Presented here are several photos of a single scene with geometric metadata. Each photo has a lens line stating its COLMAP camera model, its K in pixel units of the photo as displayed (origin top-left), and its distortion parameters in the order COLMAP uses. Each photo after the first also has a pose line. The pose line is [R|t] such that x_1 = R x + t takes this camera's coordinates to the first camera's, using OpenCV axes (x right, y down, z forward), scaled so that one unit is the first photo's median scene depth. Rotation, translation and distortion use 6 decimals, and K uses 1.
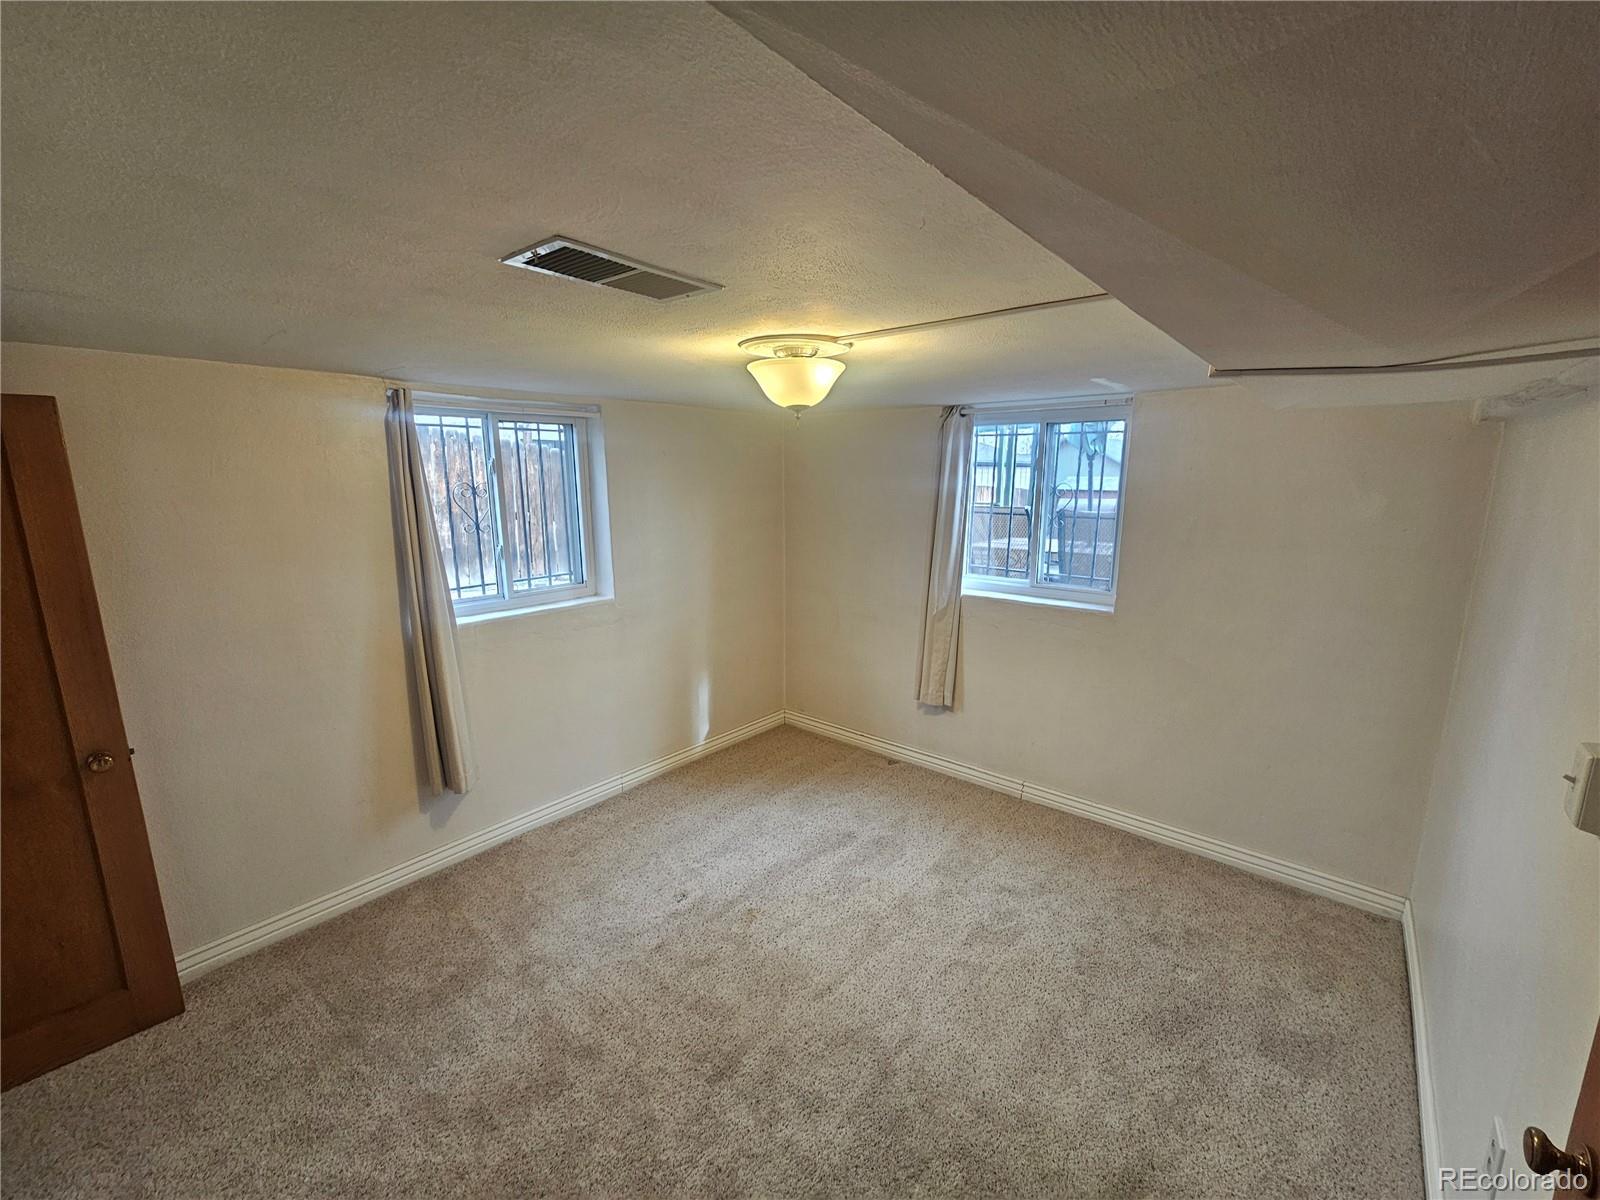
lens RADIAL K [[657.5, 0, 804.0], [0, 657.5, 606.8], [0, 0, 1]] dist [0.004229, -0.000278]
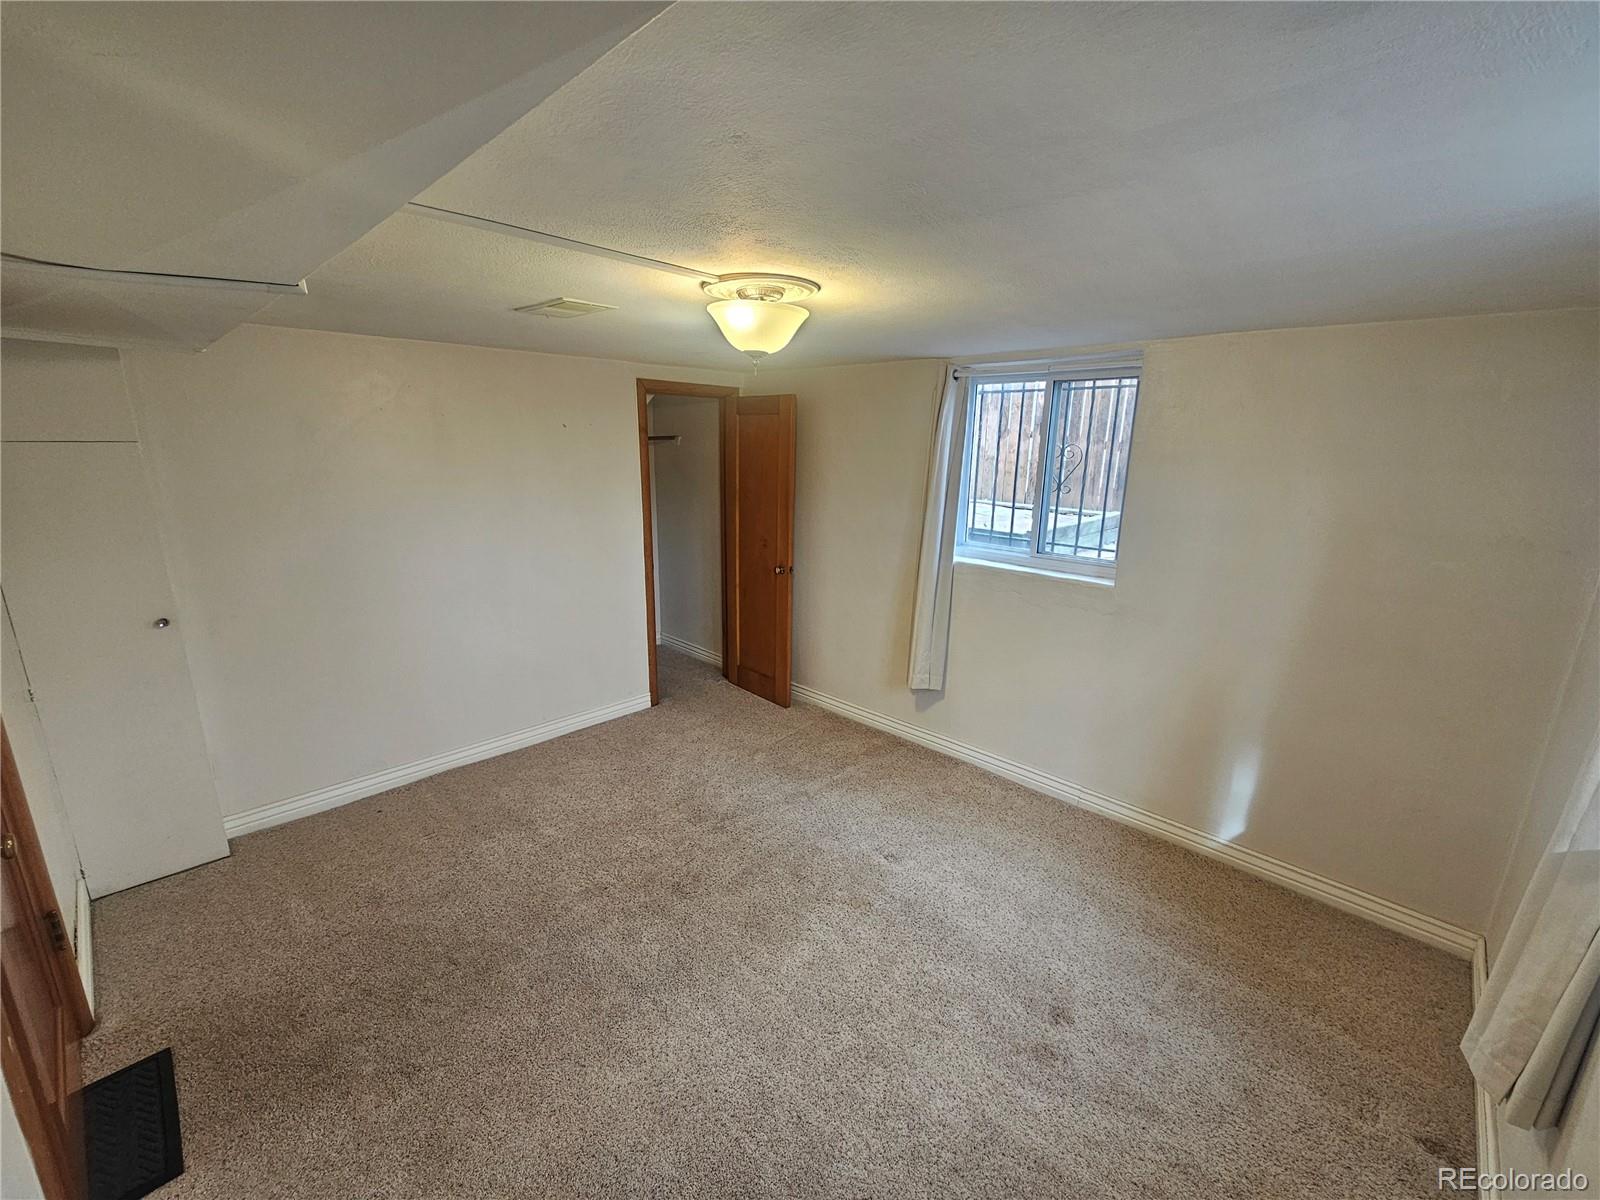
lens RADIAL K [[657.5, 0, 801.5], [0, 657.5, 600.3], [0, 0, 1]] dist [0.004229, -0.000278]
pose [[-0.067511, 0.247385, -0.966563, 0.625592], [-0.211553, 0.943195, 0.256180, -0.144066], [0.975032, 0.221774, -0.011341, 0.712520]]
